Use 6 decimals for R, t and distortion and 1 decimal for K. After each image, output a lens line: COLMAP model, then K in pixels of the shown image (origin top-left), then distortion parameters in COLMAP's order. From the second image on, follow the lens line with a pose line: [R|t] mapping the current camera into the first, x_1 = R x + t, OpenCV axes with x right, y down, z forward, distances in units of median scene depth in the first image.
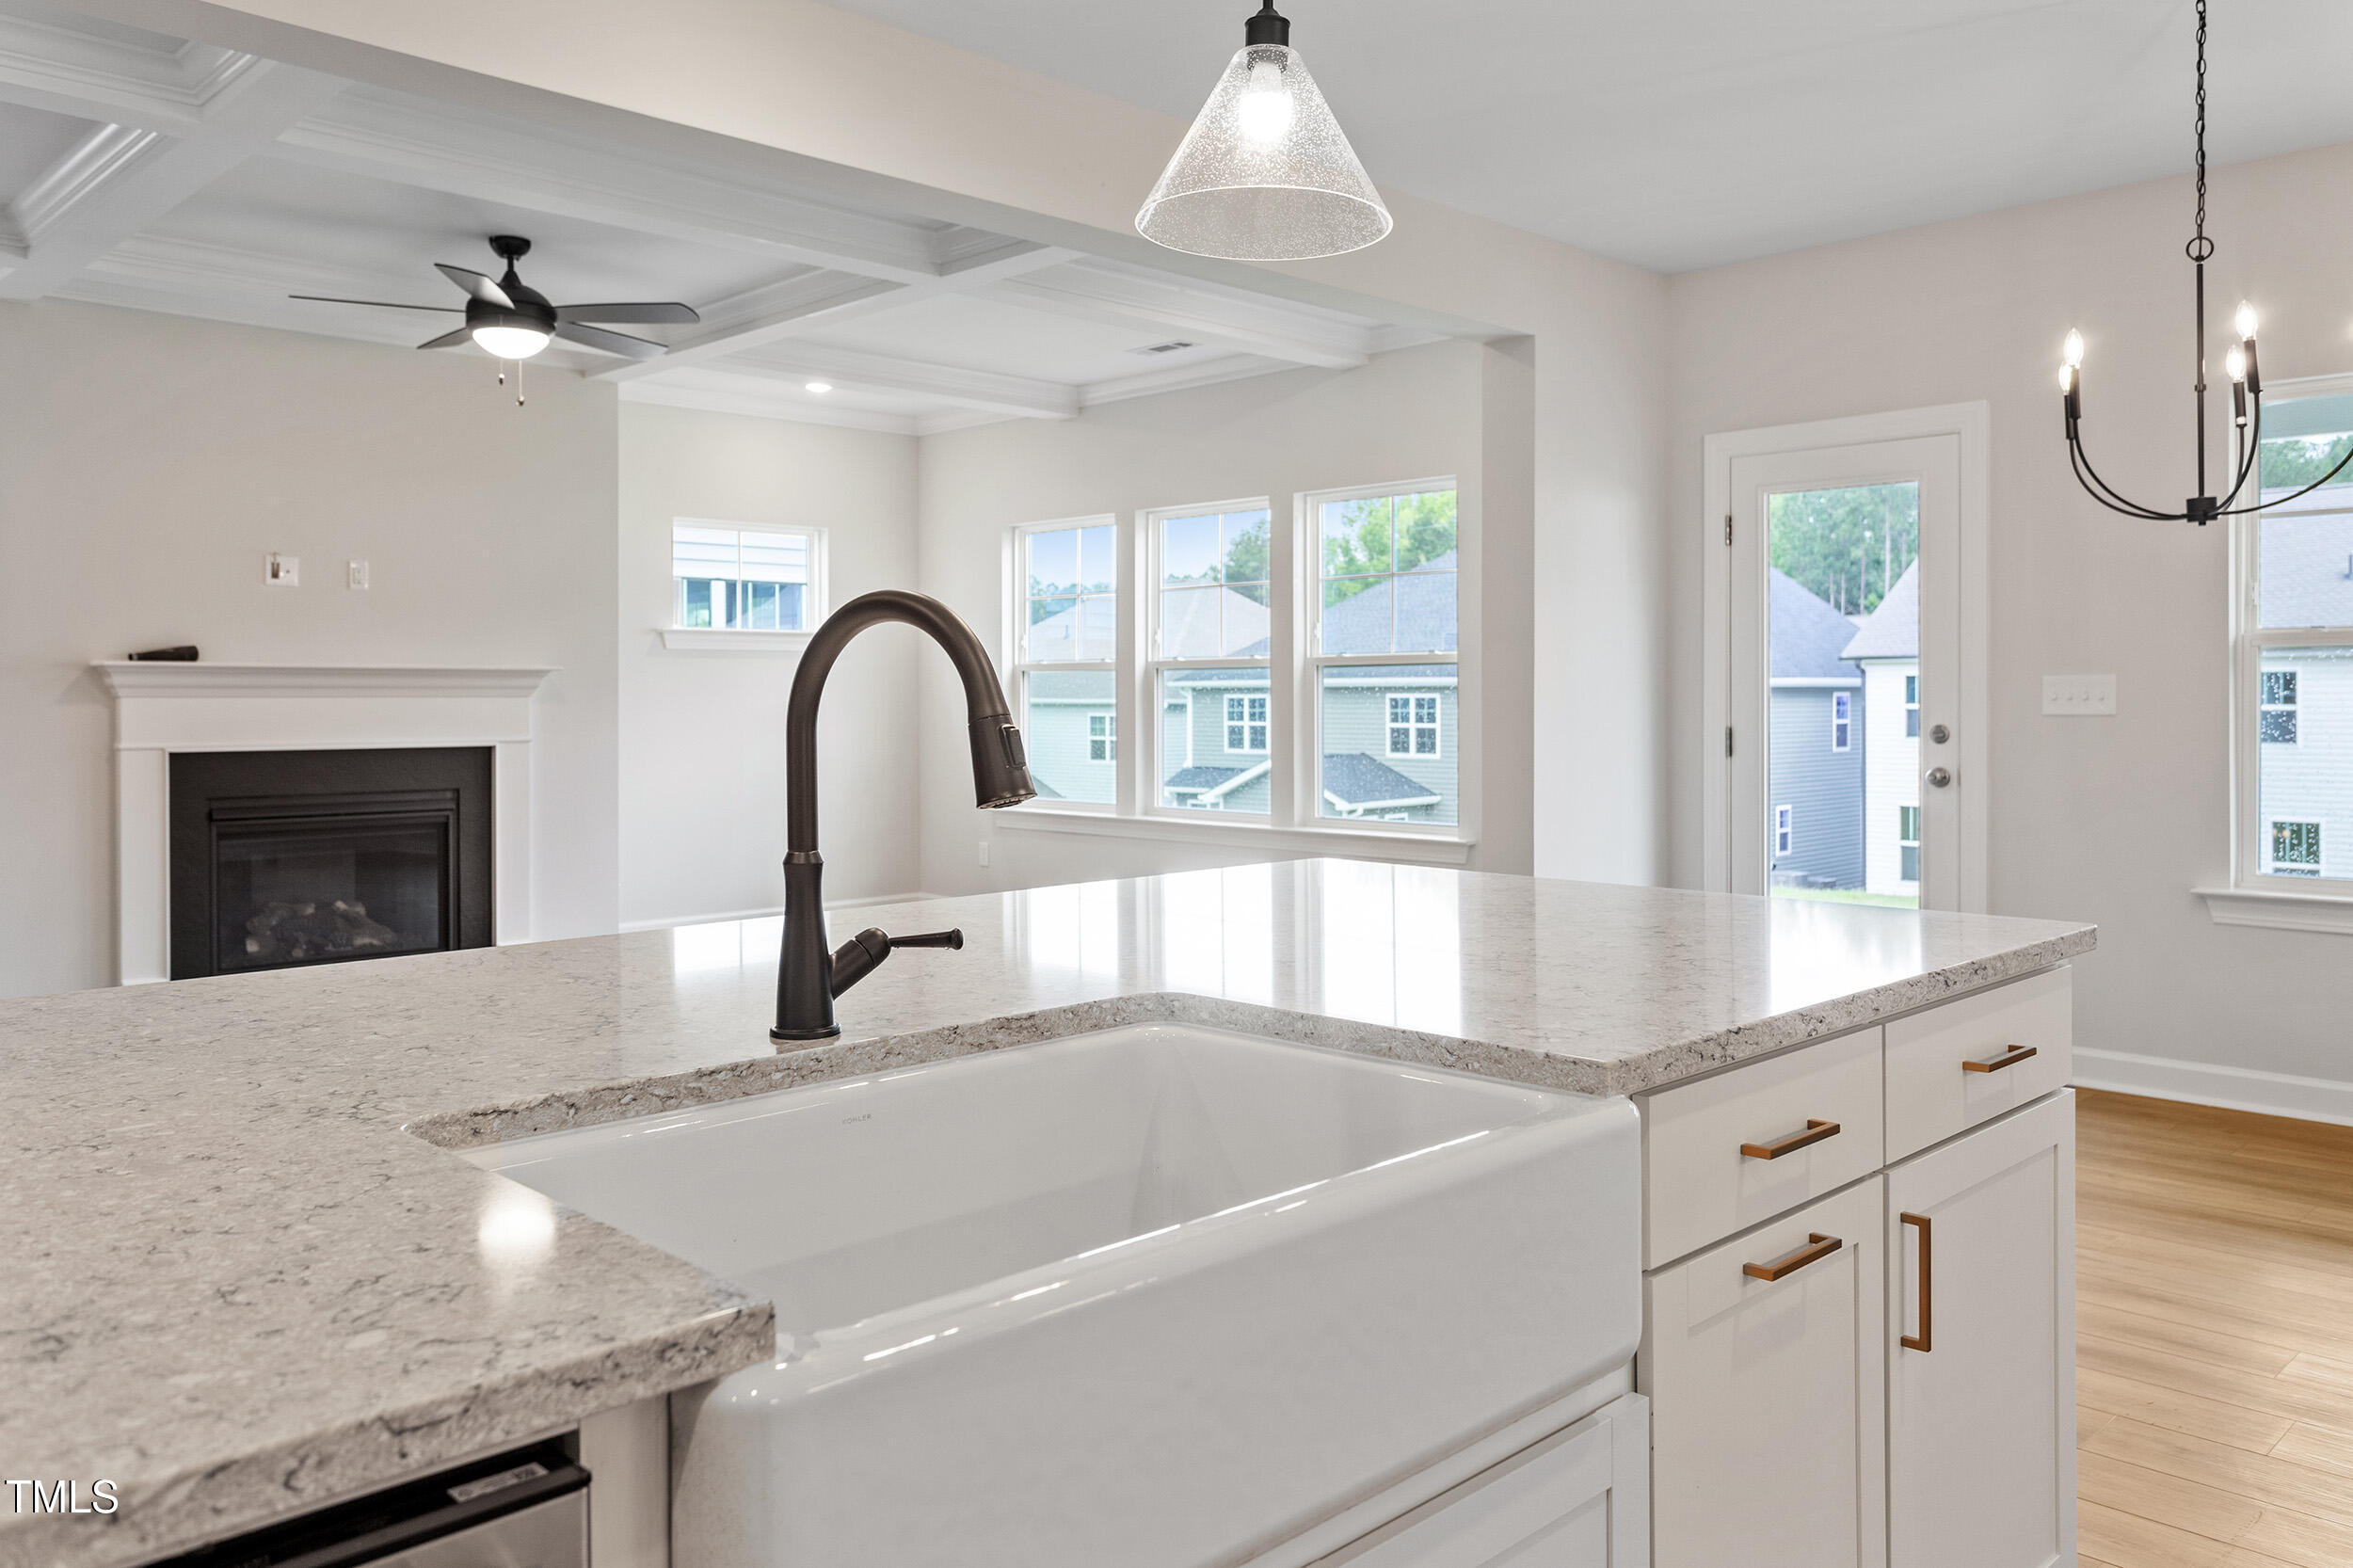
lens RADIAL K [[1757.9, 0, 1180.3], [0, 1757.9, 713.4], [0, 0, 1]] dist [-0.004688, 0.002168]
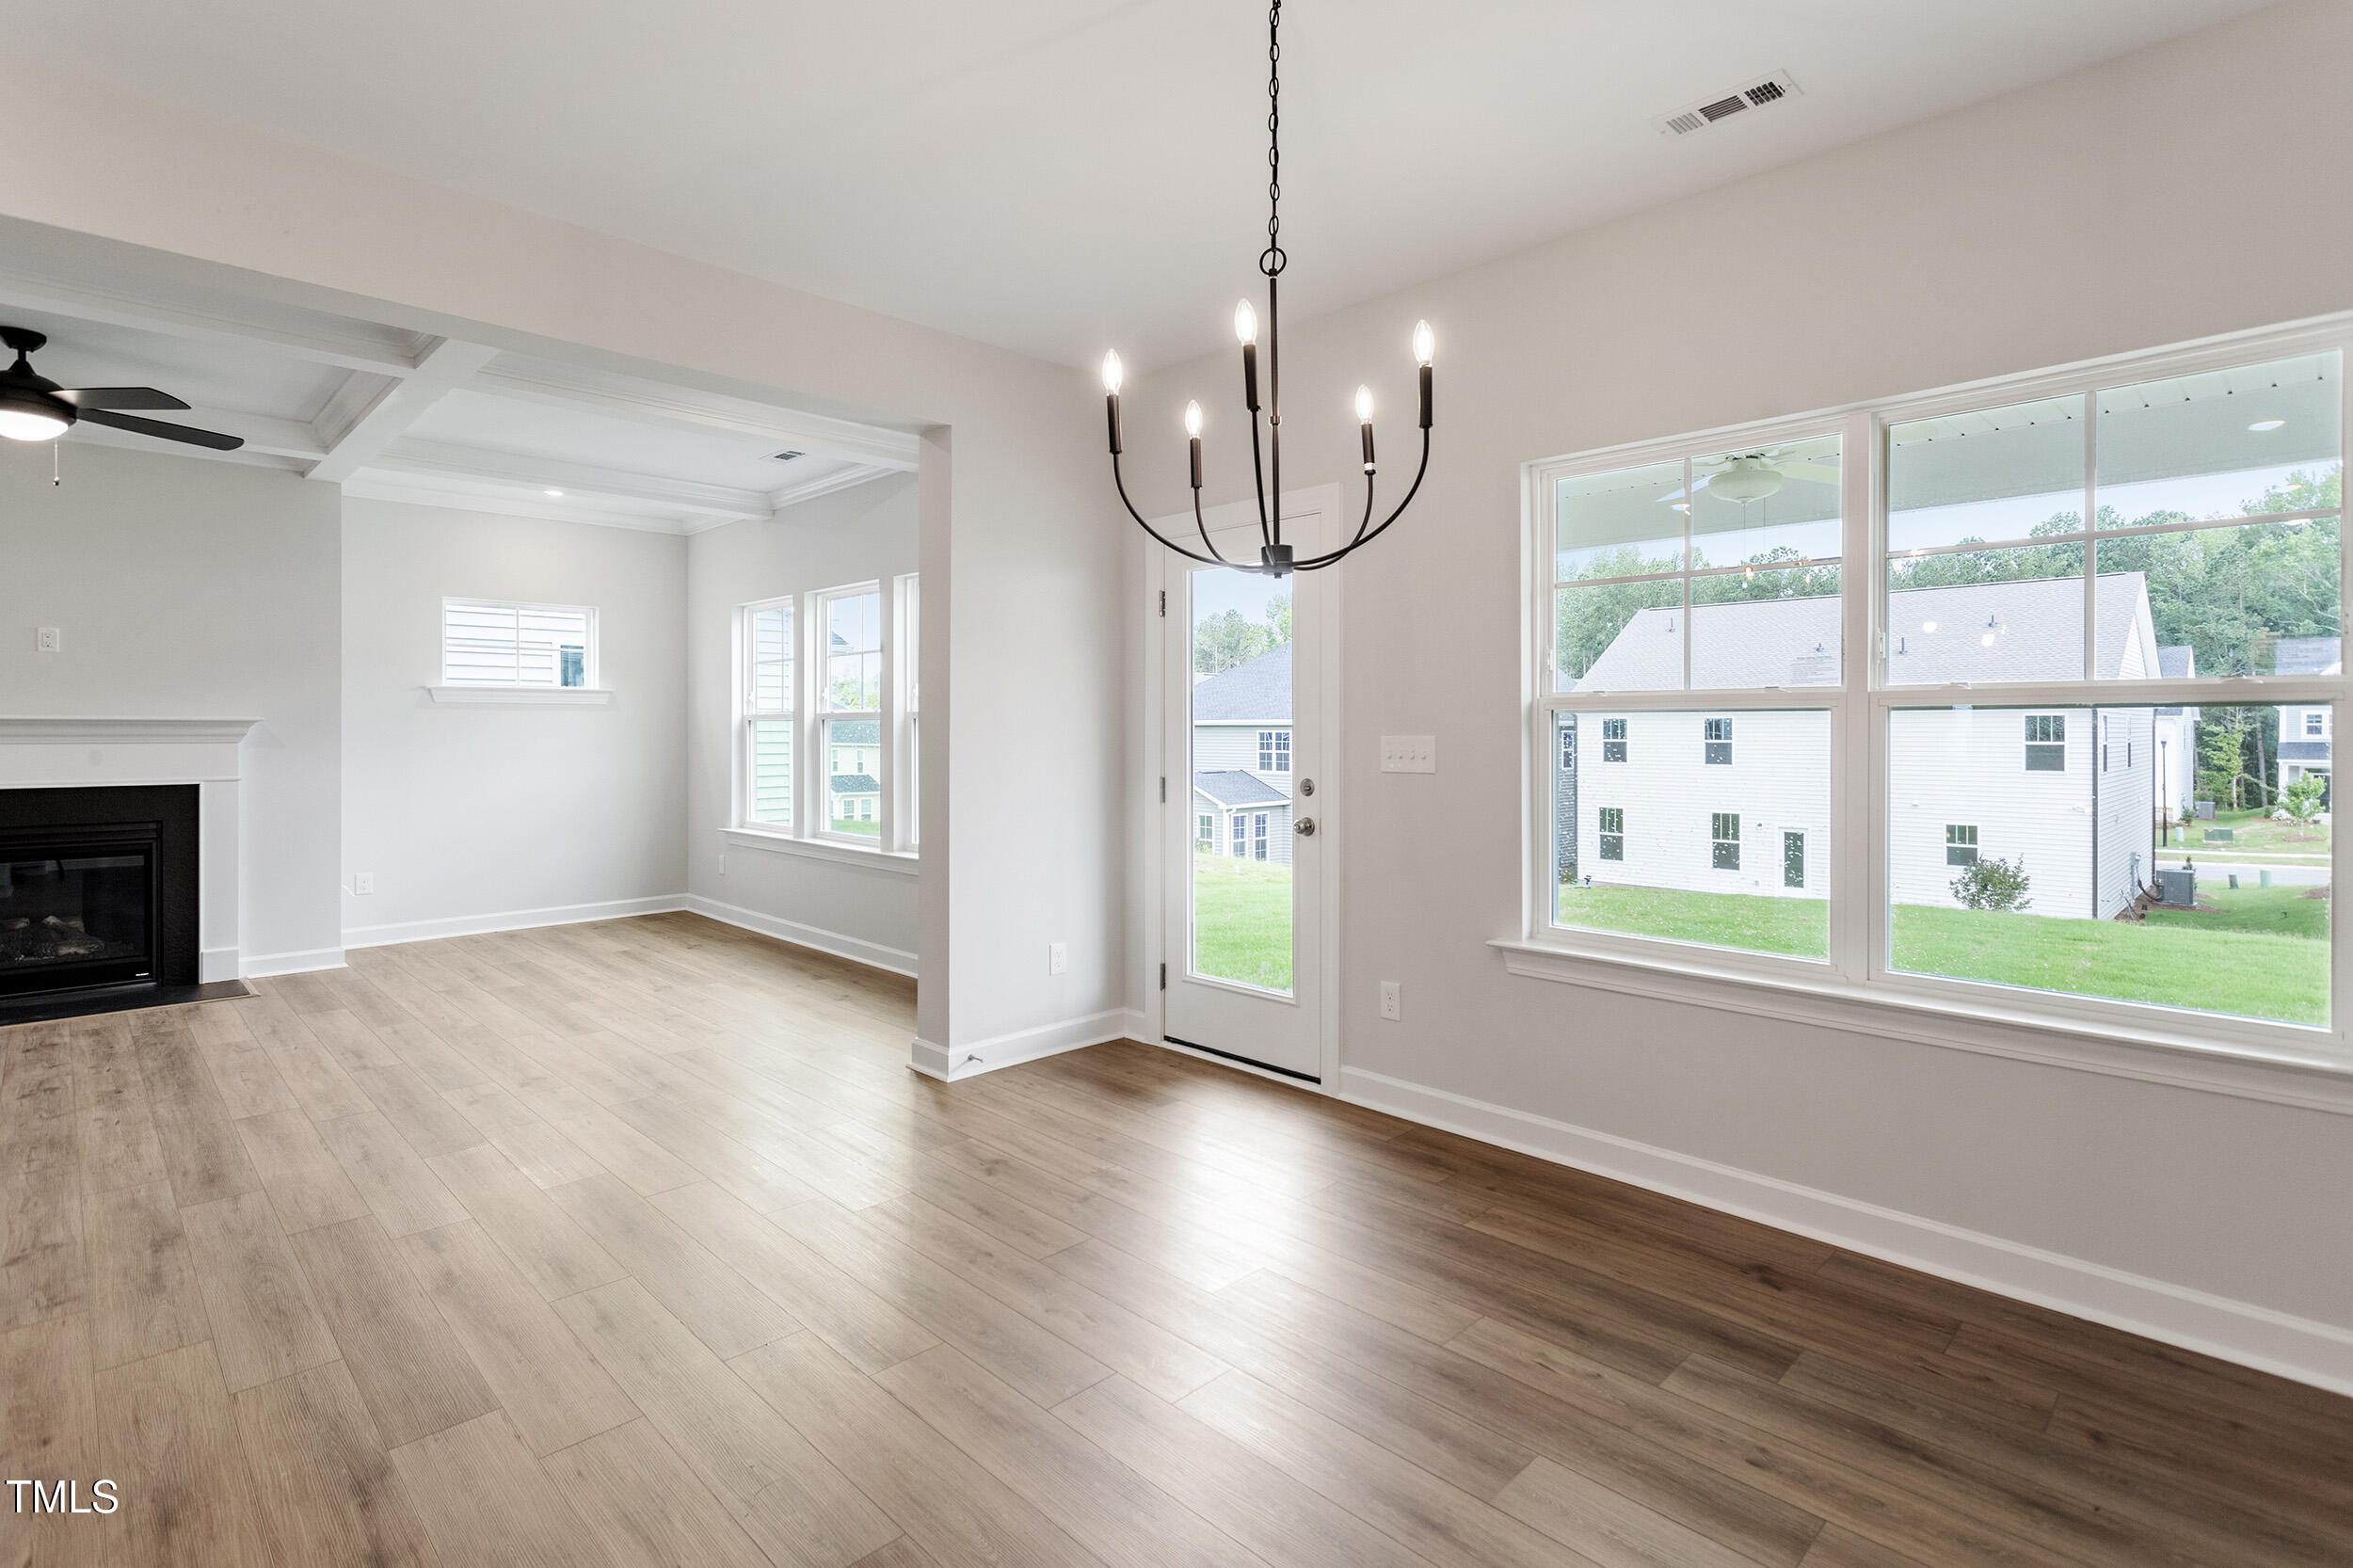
lens RADIAL K [[1143.3, 0, 1182.8], [0, 1143.3, 733.6], [0, 0, 1]] dist [0.001619, -0.000056]
pose [[0.999972, 0.003012, 0.006841, 0.276135], [-0.002973, 0.999979, -0.005719, -0.013754], [-0.006858, 0.005698, 0.999960, 0.224379]]
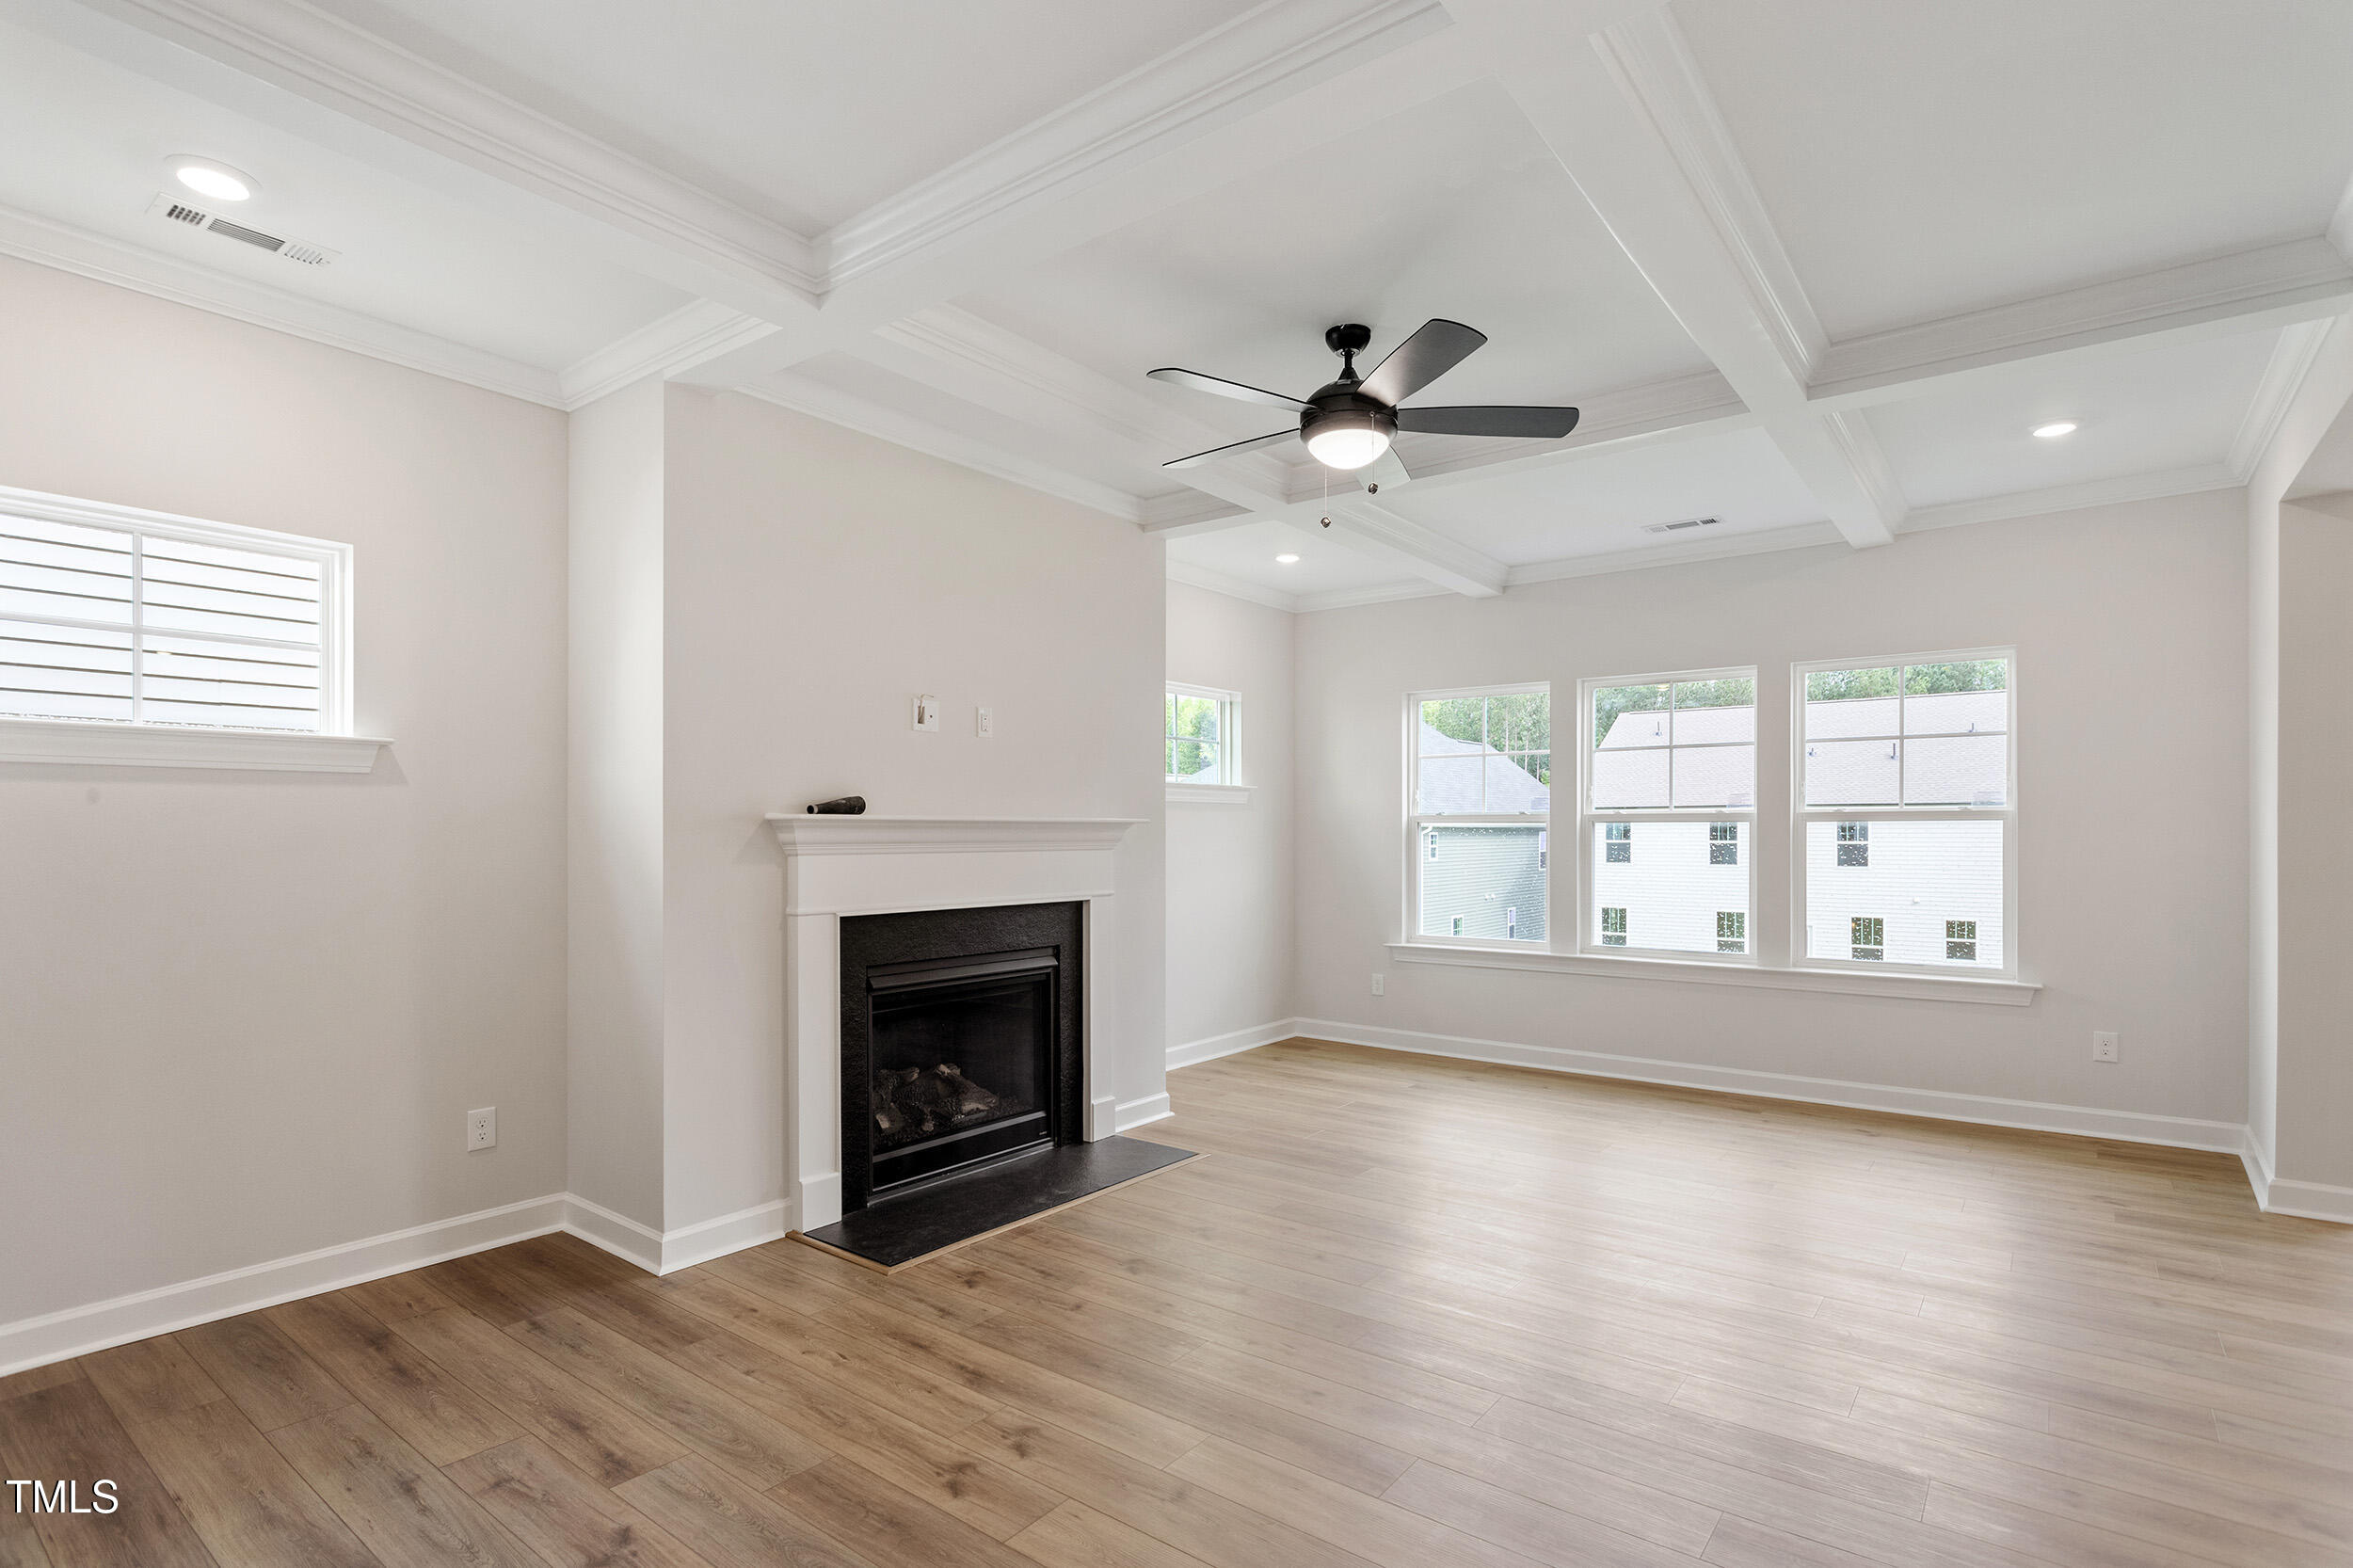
lens RADIAL K [[1158.9, 0, 1149.0], [0, 1158.9, 830.3], [0, 0, 1]] dist [-0.027845, 0.000004]
pose [[0.993497, 0.001349, 0.113853, -0.438938], [-0.000172, 0.999947, -0.010341, -0.014002], [-0.113861, 0.010254, 0.993444, 0.362100]]
